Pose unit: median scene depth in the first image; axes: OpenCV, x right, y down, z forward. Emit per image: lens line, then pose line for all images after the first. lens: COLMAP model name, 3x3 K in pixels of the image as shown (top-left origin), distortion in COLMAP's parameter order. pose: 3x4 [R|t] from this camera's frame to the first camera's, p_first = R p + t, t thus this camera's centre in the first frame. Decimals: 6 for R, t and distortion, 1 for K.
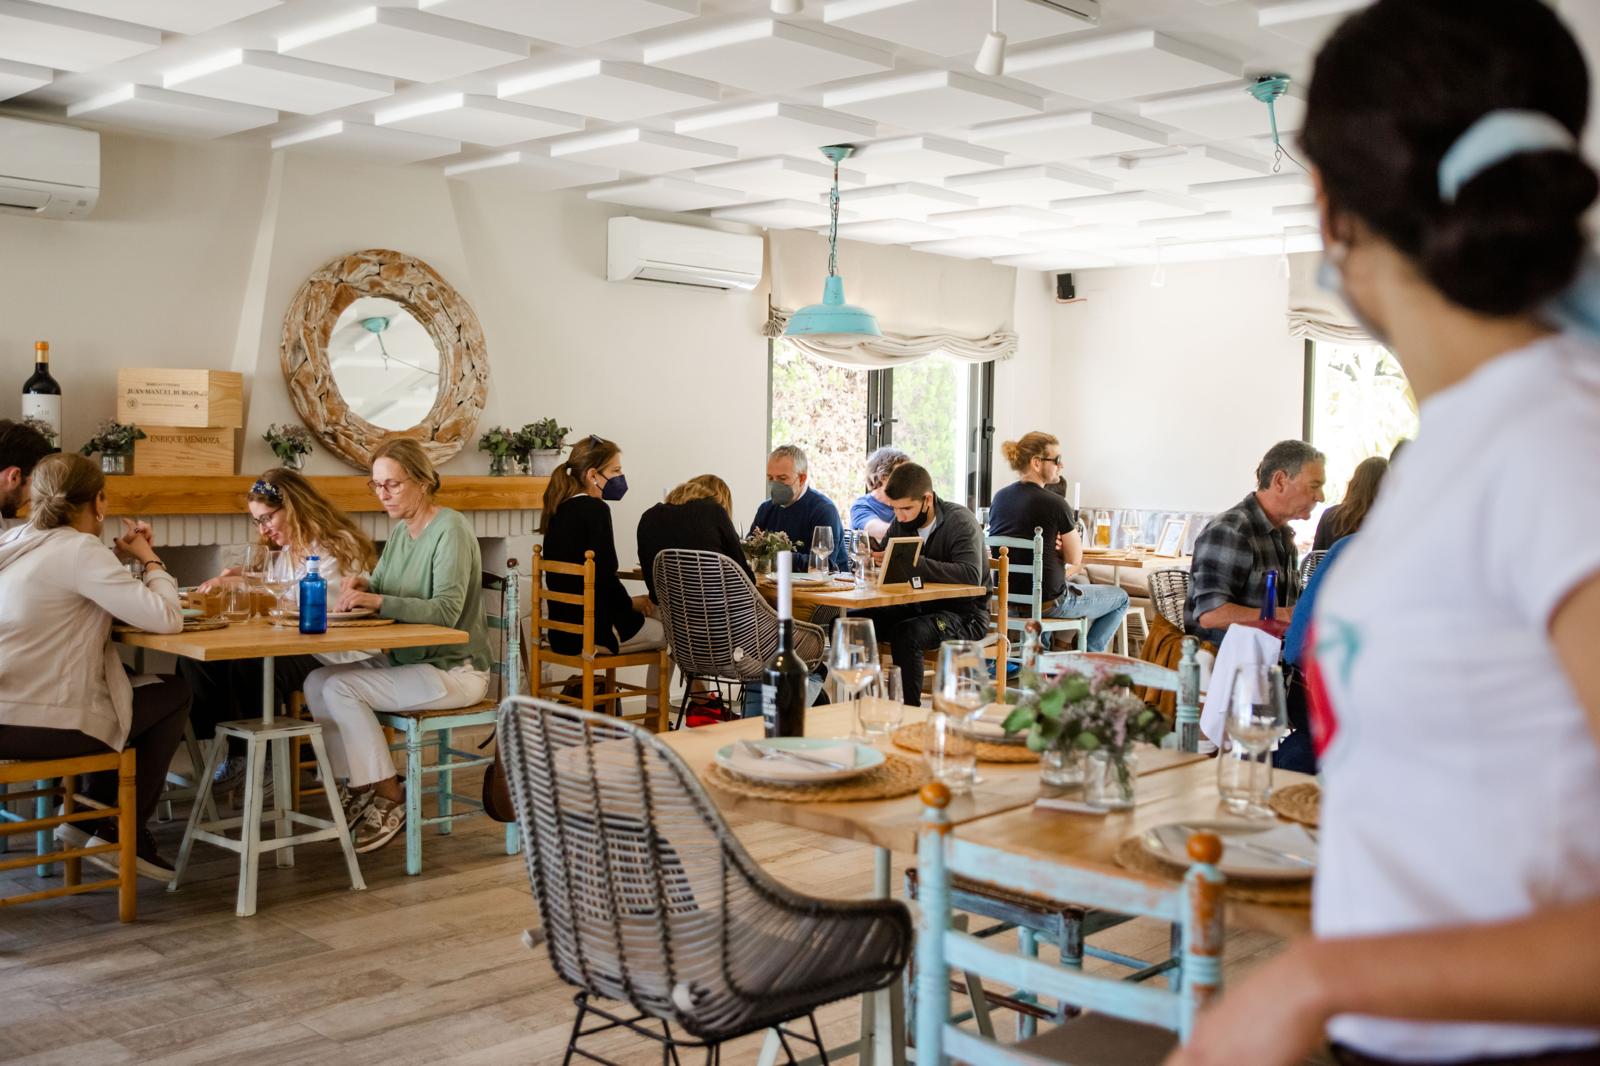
lens RADIAL K [[1633.1, 0, 800.0], [0, 1633.1, 533.0], [0, 0, 1]] dist [-0.043358, 0.124195]
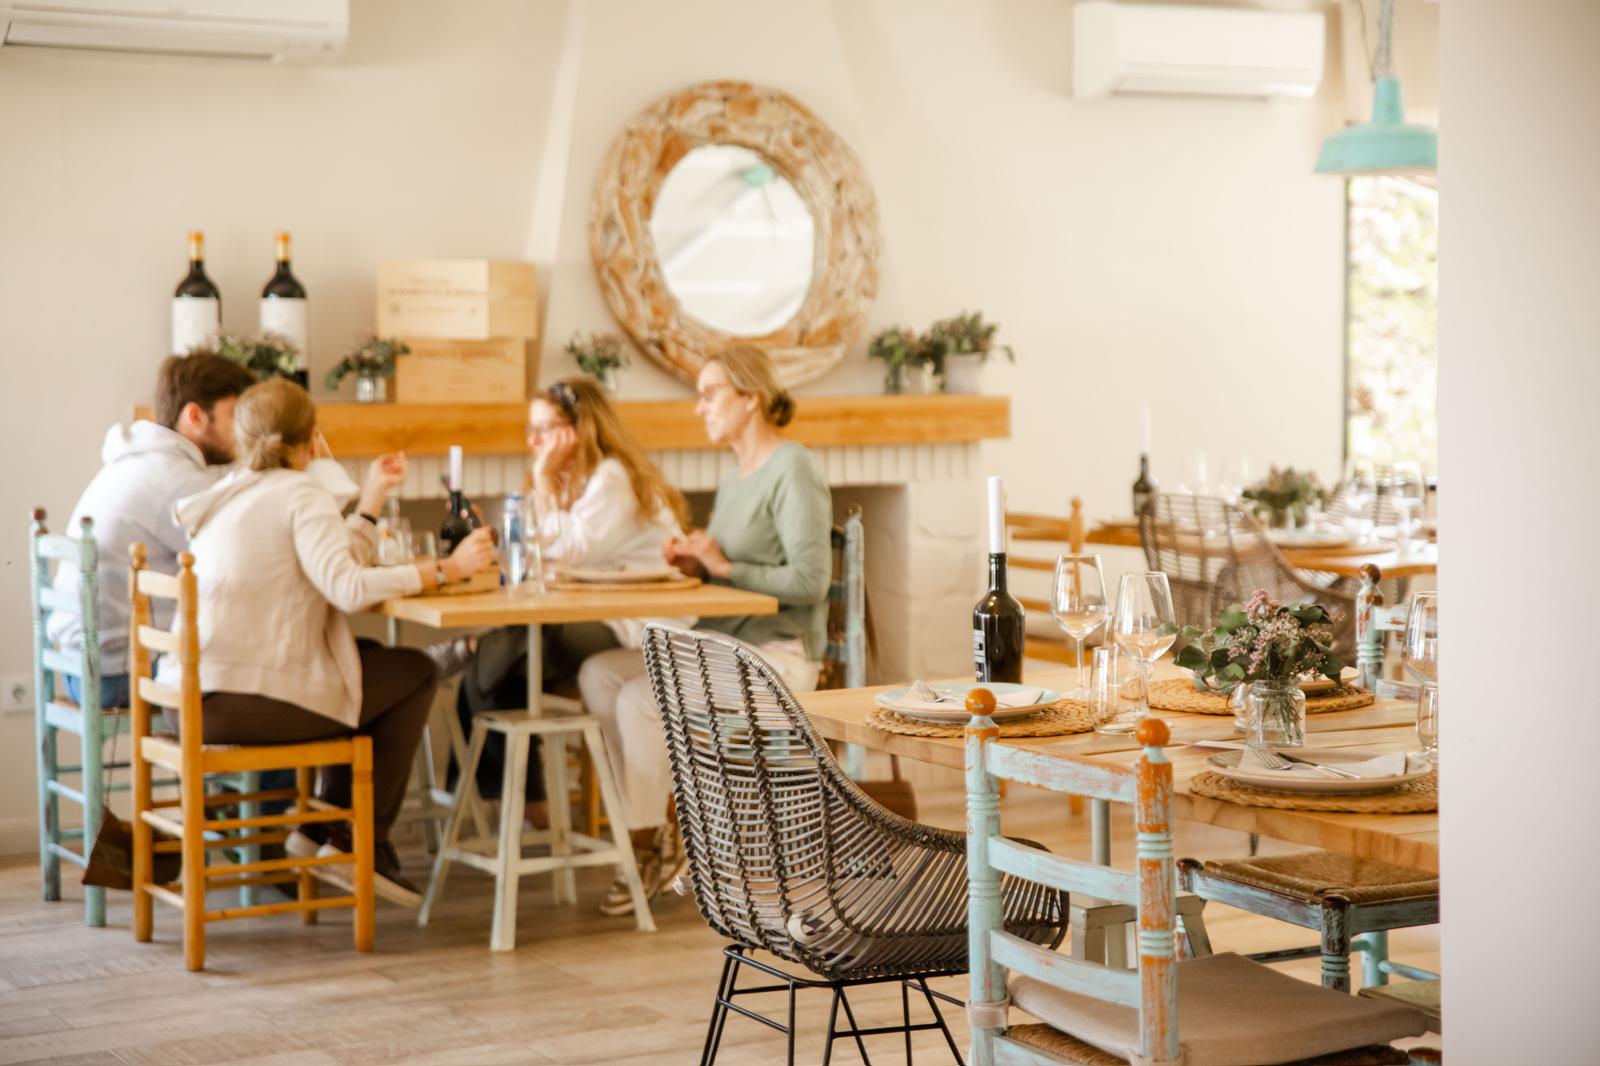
lens RADIAL K [[3057.5, 0, 800.0], [0, 3057.5, 533.0], [0, 0, 1]] dist [0.199625, 0.056197]
pose [[0.953353, -0.006787, -0.301782, 0.246528], [0.010089, 0.999905, 0.009385, 0.016422], [0.301690, -0.011992, 0.953331, -0.378772]]
